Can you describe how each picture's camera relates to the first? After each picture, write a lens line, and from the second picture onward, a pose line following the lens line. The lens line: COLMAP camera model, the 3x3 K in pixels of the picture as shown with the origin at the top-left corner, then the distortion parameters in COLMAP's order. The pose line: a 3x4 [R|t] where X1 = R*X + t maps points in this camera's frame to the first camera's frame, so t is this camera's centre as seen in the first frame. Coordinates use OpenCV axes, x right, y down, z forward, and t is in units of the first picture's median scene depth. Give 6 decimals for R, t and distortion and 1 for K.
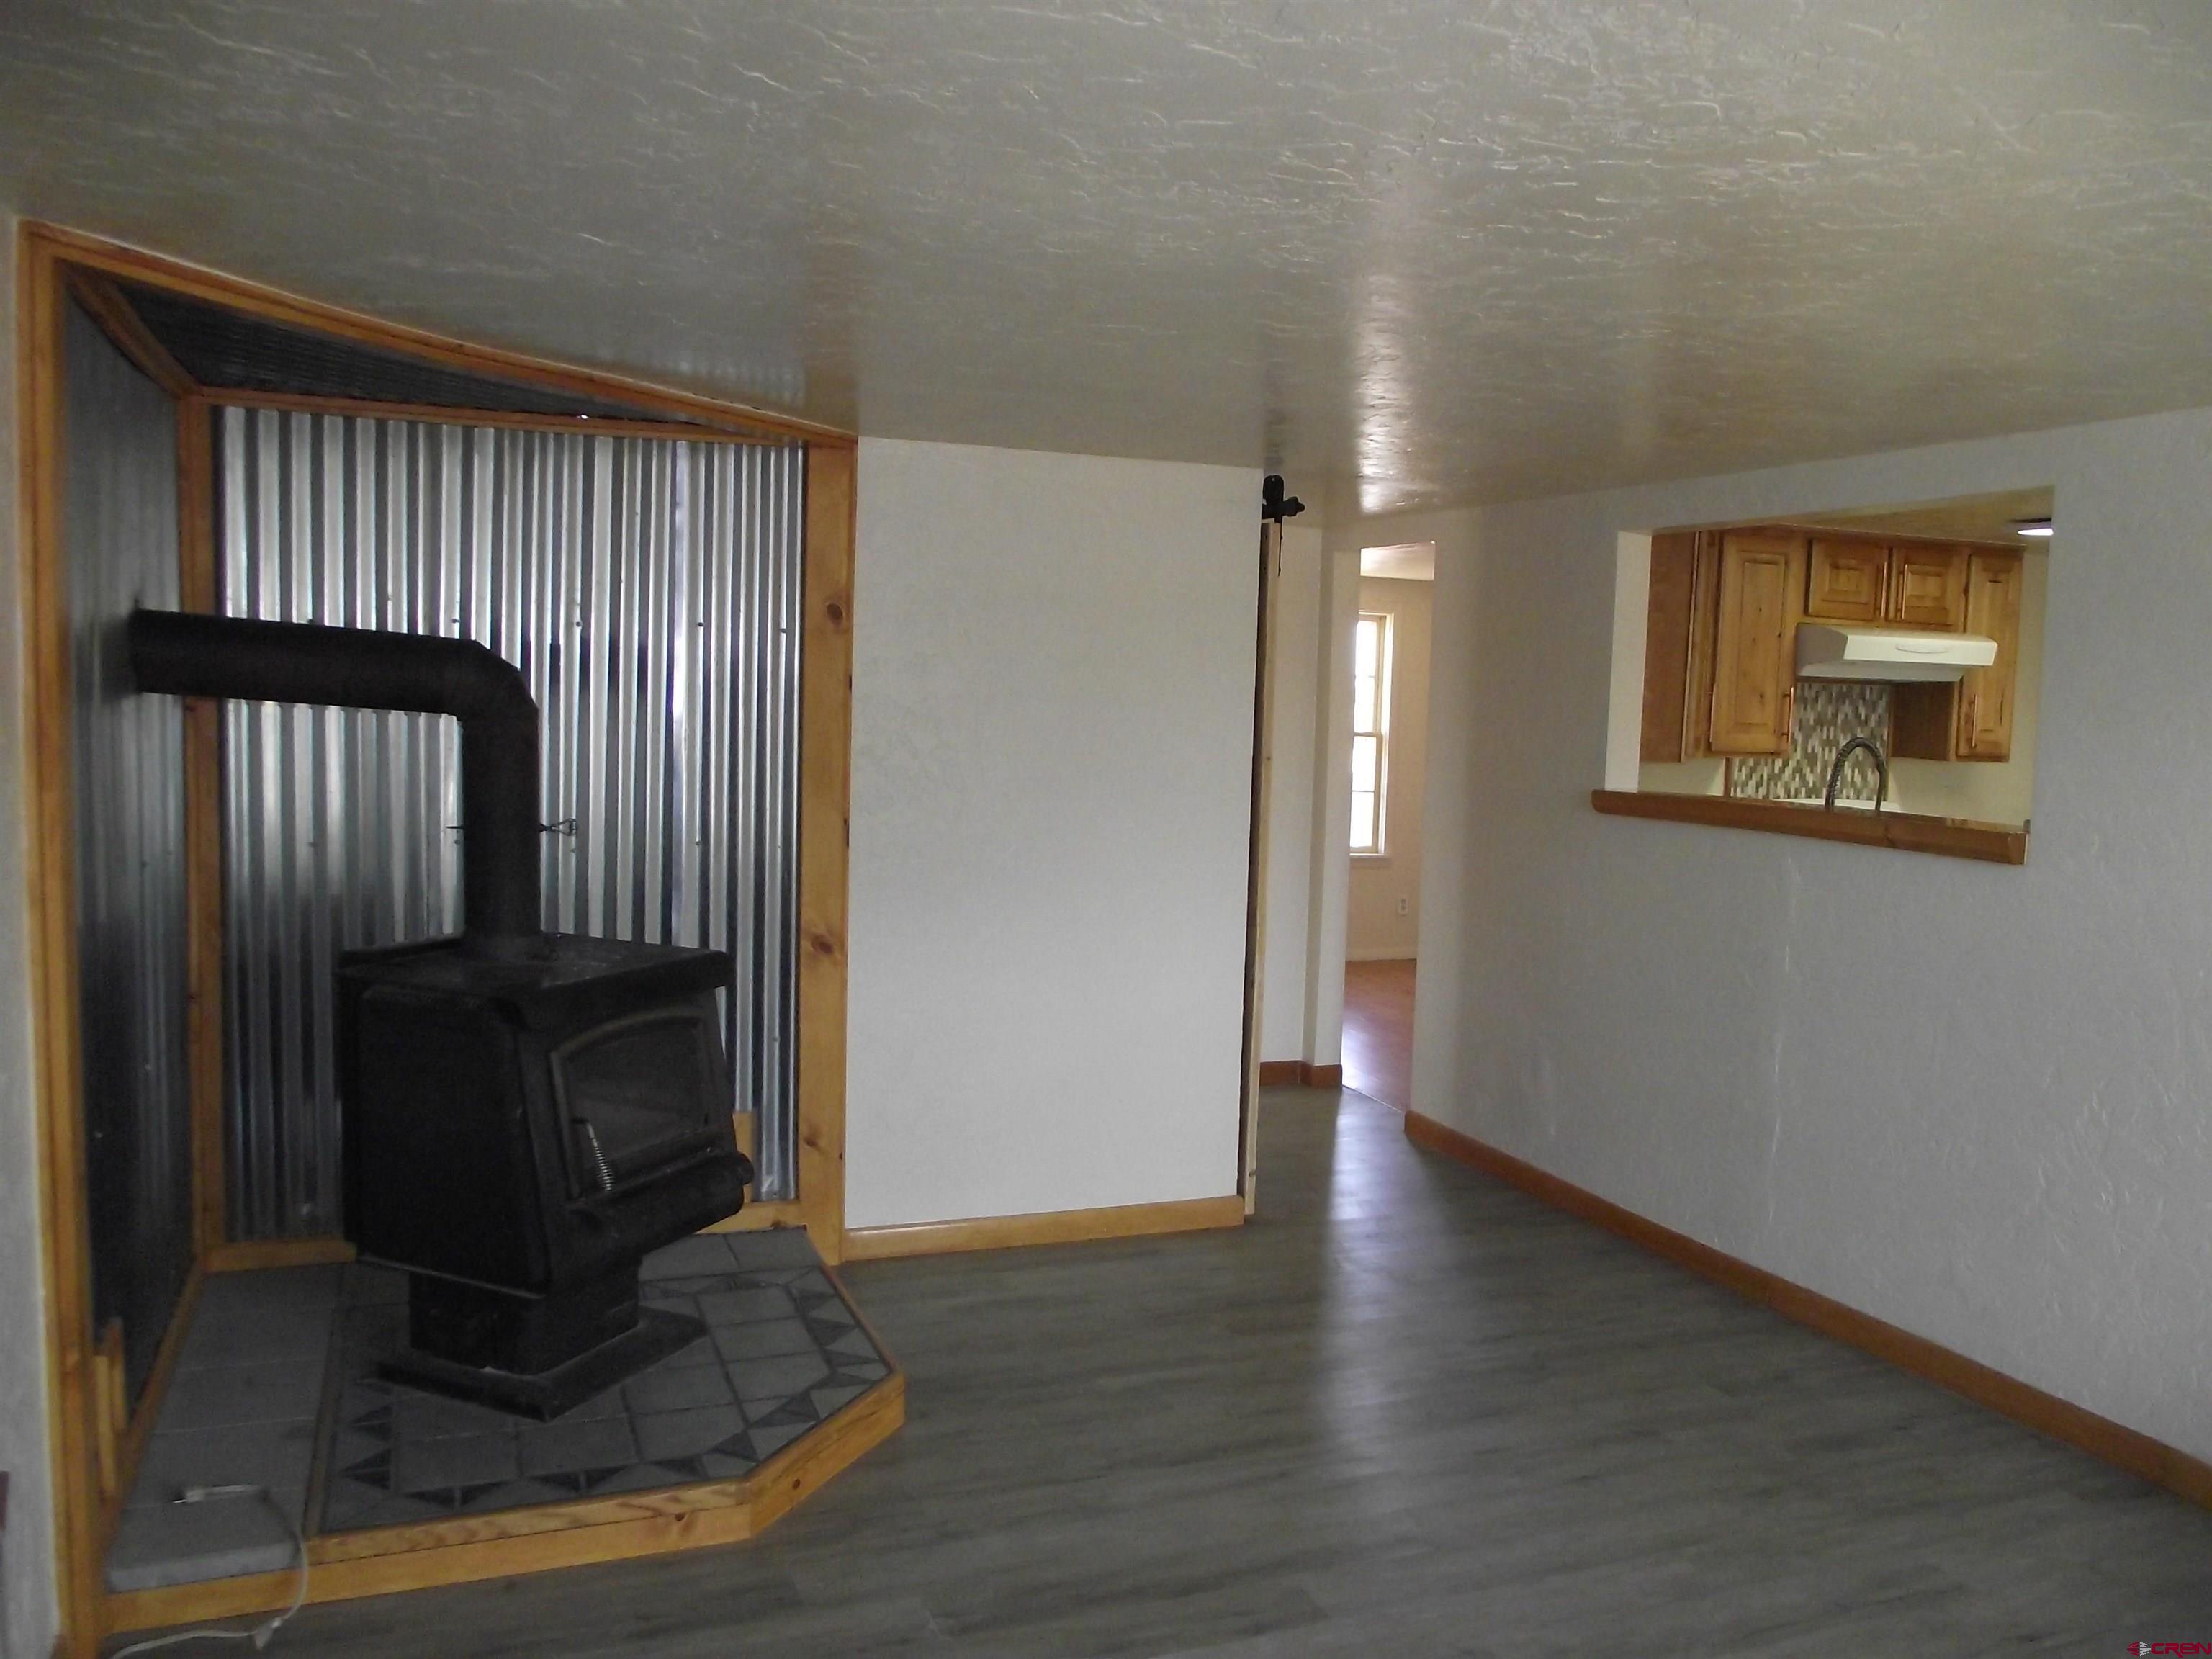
lens RADIAL K [[1758.5, 0, 1112.9], [0, 1758.5, 839.4], [0, 0, 1]] dist [-0.064783, 0.002588]
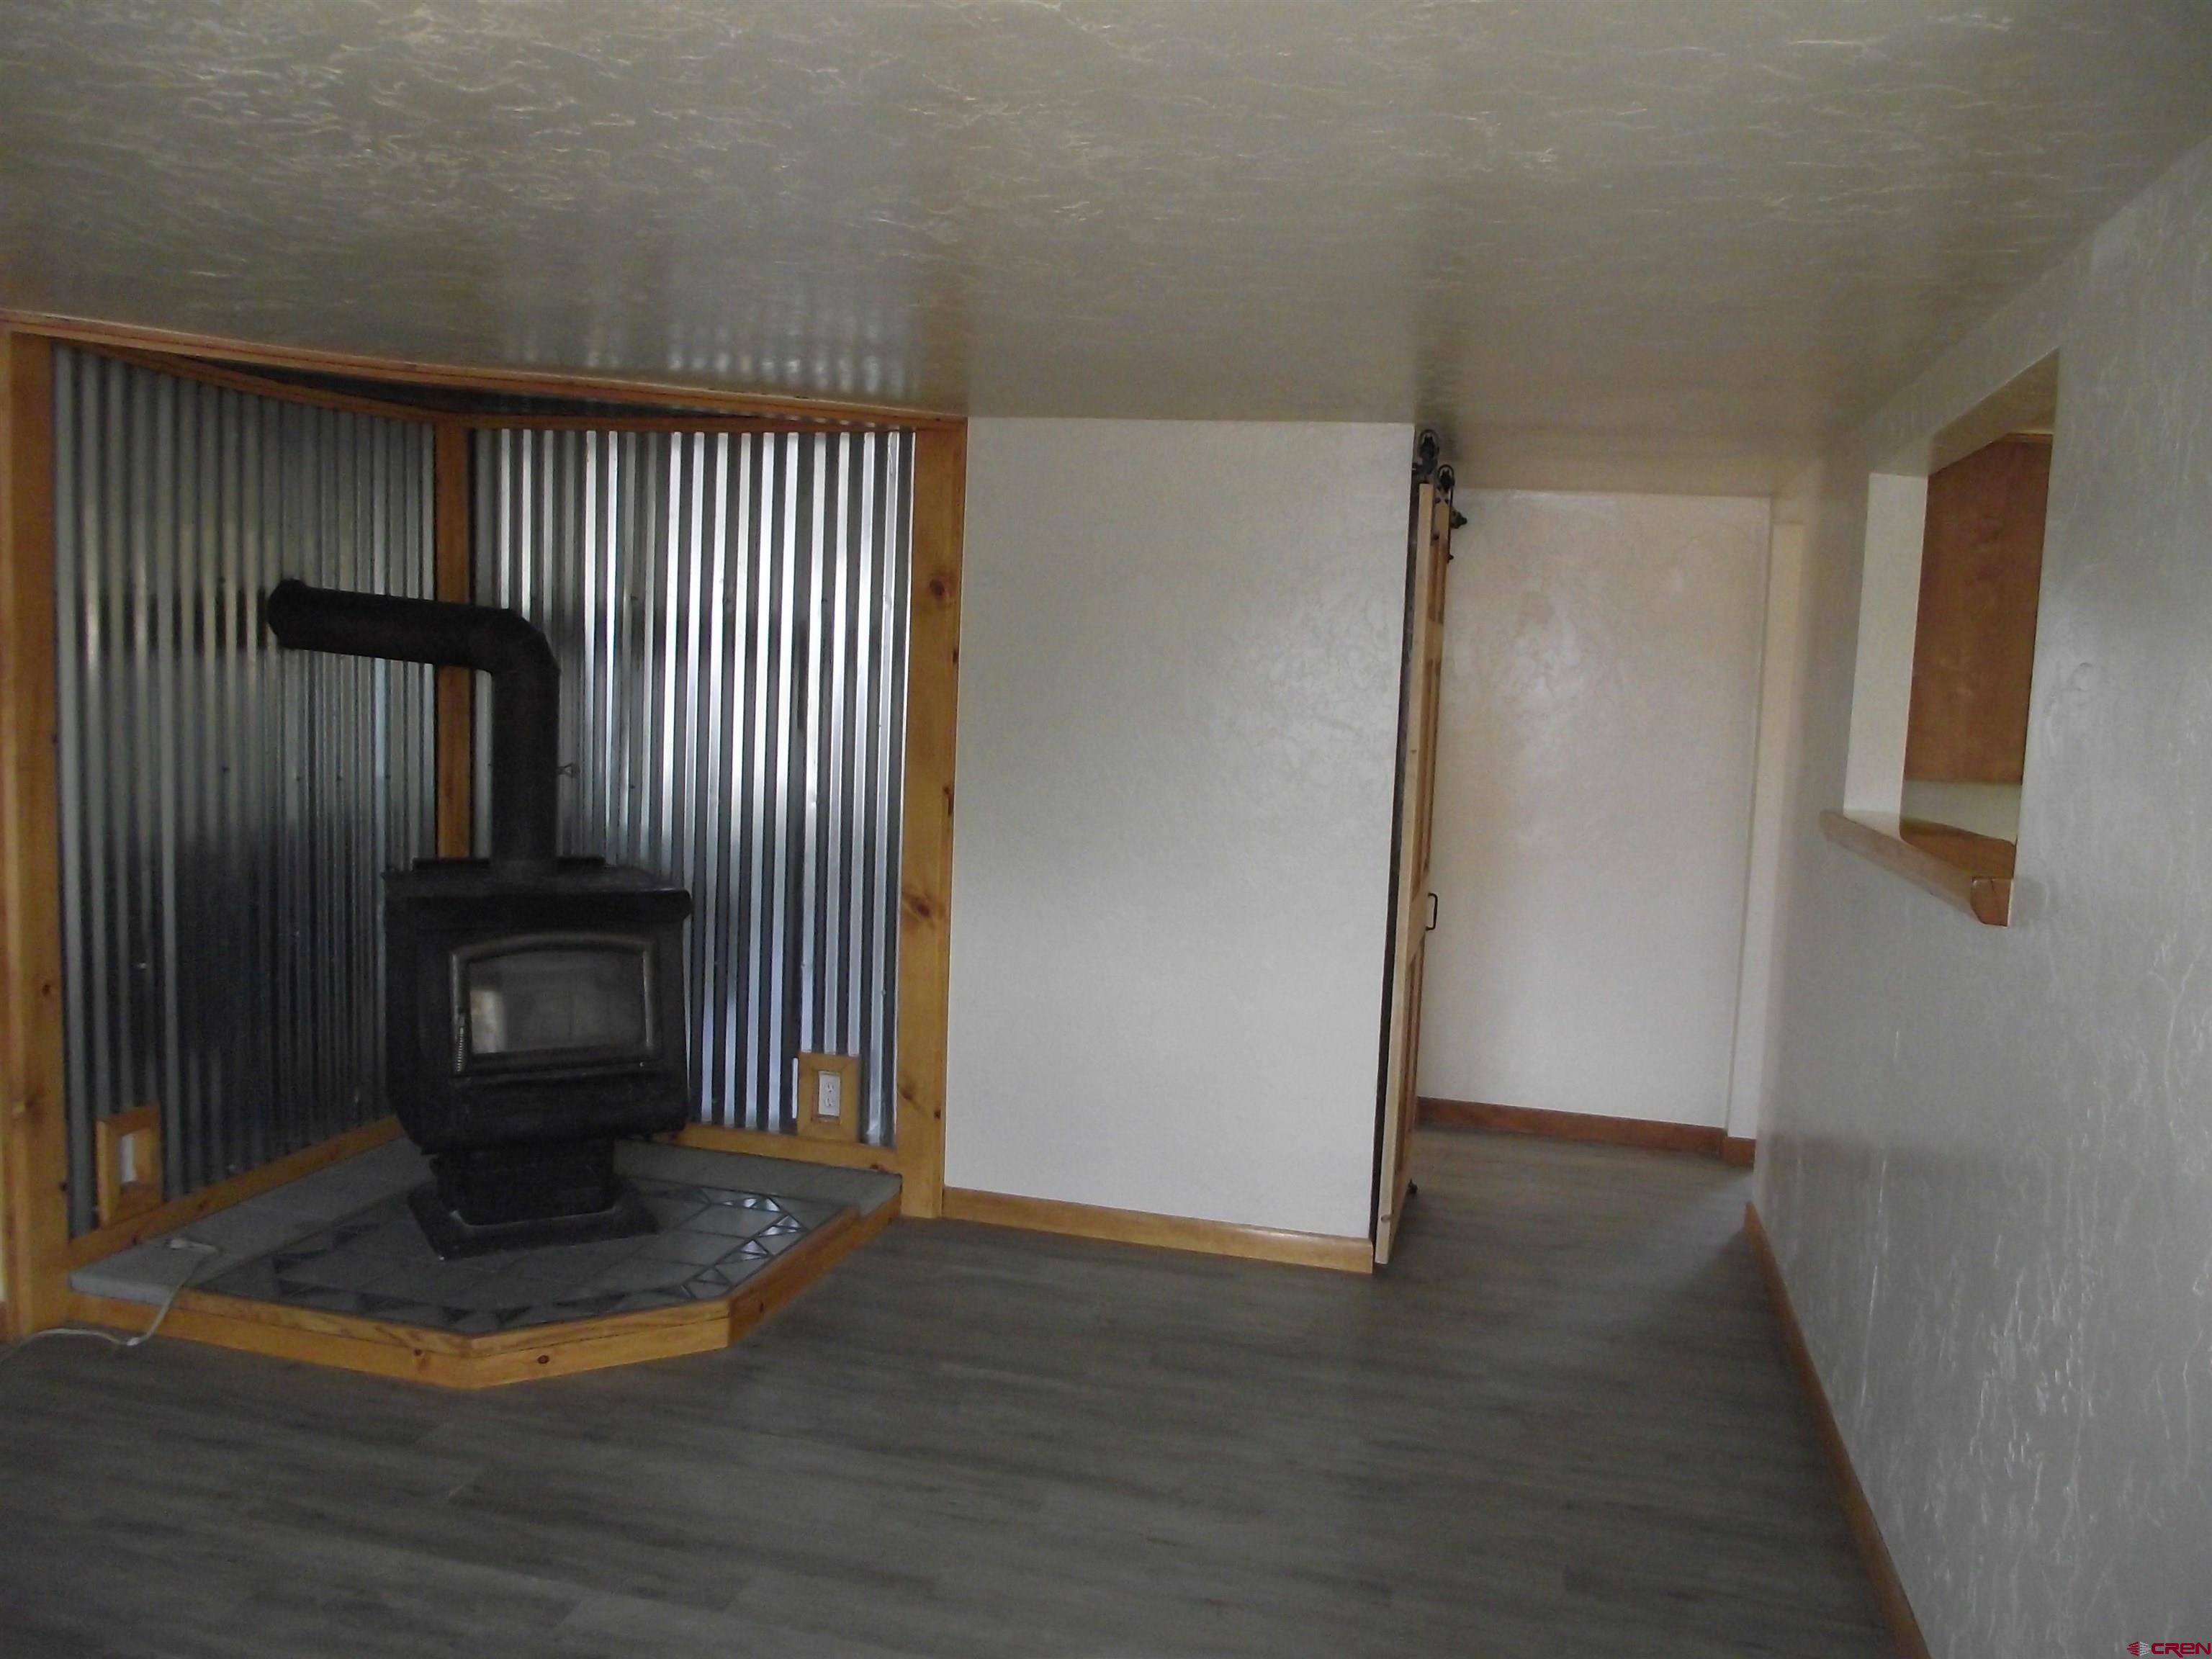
lens RADIAL K [[1758.5, 0, 1111.1], [0, 1758.5, 826.1], [0, 0, 1]] dist [-0.064783, 0.002588]
pose [[0.802615, 0.062078, -0.593258, 0.541628], [-0.073908, 0.997256, 0.004363, -0.001042], [0.591901, 0.040345, 0.805000, 0.223174]]
